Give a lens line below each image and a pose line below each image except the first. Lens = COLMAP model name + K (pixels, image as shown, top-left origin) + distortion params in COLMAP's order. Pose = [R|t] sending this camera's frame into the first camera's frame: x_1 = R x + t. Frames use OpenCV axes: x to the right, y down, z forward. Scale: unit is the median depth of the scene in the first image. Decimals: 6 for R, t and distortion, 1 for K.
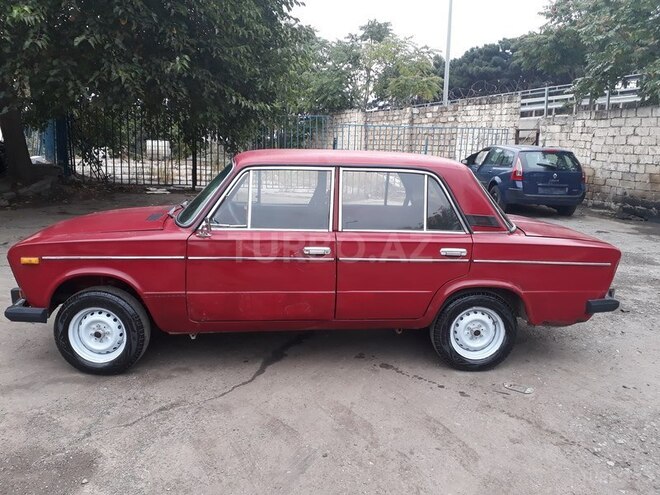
lens RADIAL K [[566.3, 0, 331.6], [0, 566.3, 246.2], [0, 0, 1]] dist [-0.005927, -0.003926]
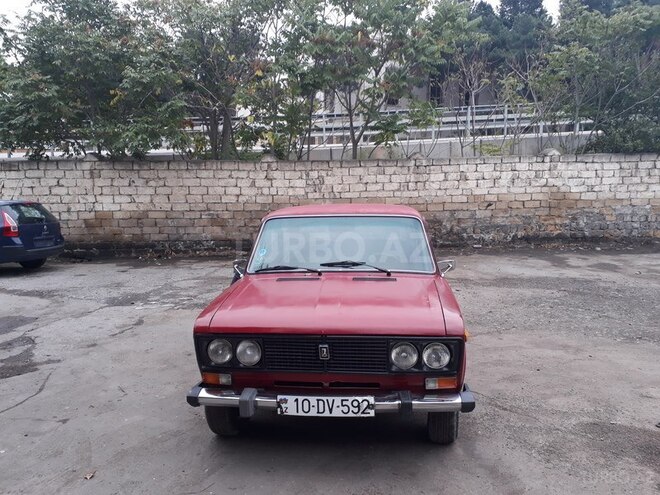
lens RADIAL K [[566.3, 0, 331.6], [0, 566.3, 246.2], [0, 0, 1]] dist [-0.005927, -0.003926]
pose [[0.112934, -0.115536, 0.986862, -0.509047], [0.192772, 0.976892, 0.092309, -0.085236], [-0.974723, 0.179815, 0.132597, 0.376655]]
